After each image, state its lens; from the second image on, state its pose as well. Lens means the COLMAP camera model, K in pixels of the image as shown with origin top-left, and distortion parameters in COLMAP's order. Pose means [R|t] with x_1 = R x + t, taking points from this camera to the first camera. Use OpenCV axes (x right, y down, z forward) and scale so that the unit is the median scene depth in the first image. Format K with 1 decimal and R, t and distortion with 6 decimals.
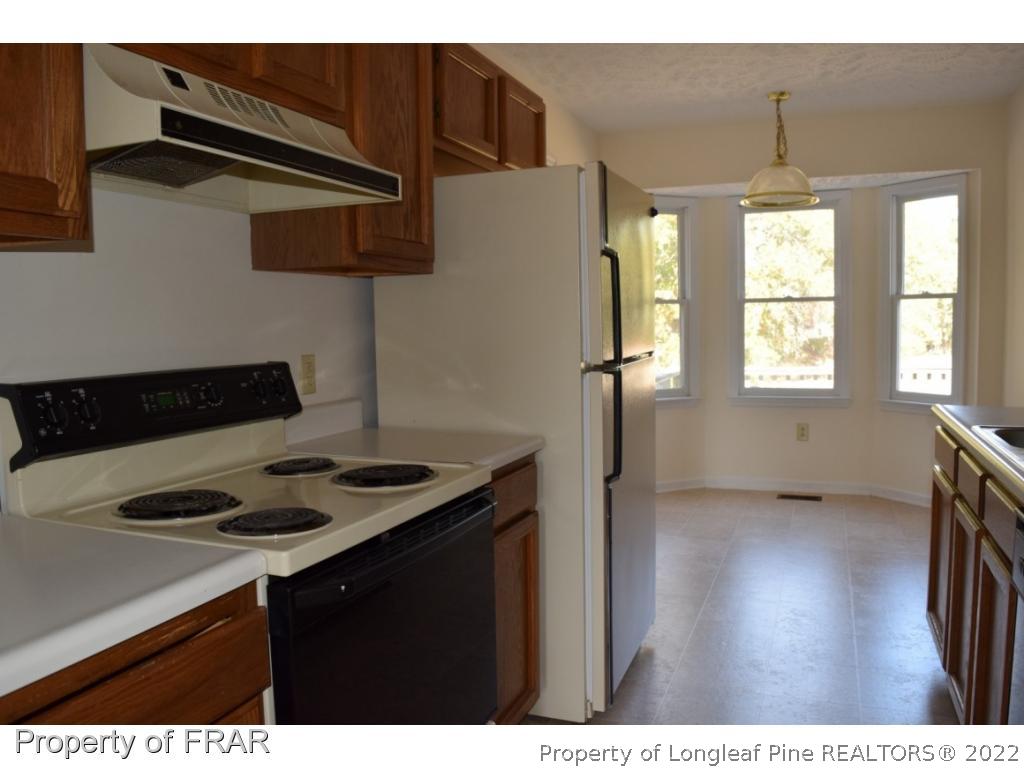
lens RADIAL K [[806.7, 0, 513.8], [0, 806.7, 384.0], [0, 0, 1]] dist [-0.079380, 0.001242]
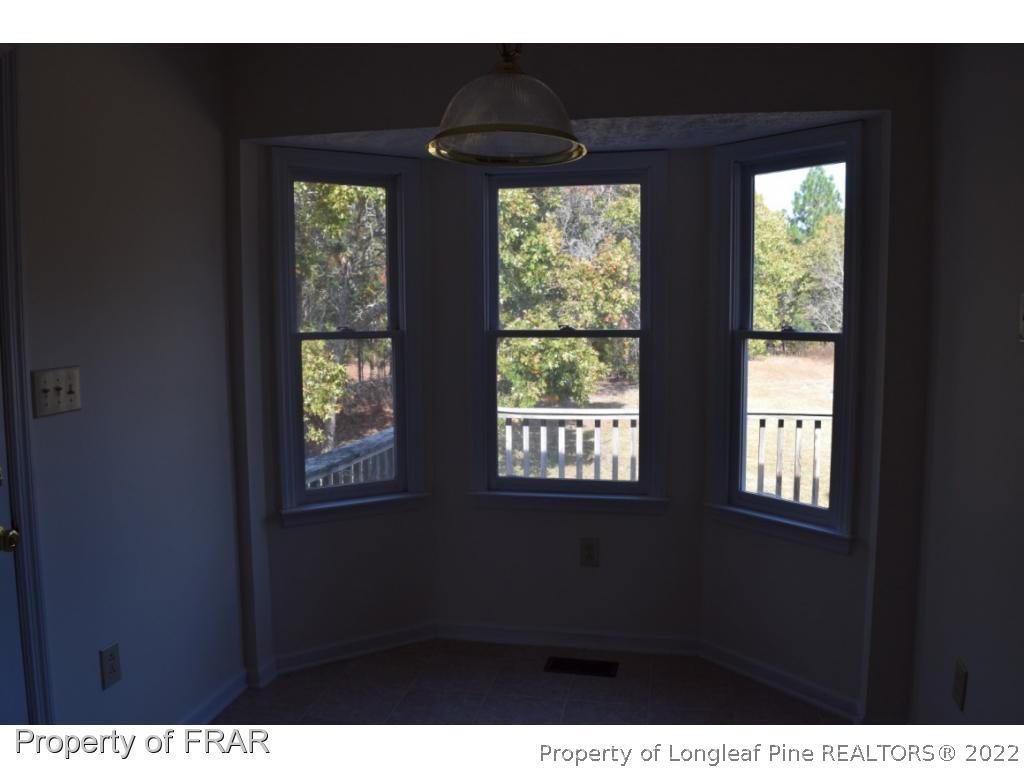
lens RADIAL K [[806.7, 0, 510.6], [0, 806.7, 382.9], [0, 0, 1]] dist [-0.079380, 0.001242]
pose [[0.985002, -0.000747, 0.172540, 0.199704], [-0.000742, 0.999963, 0.008564, -0.074752], [-0.172540, -0.008564, 0.984965, 0.414984]]
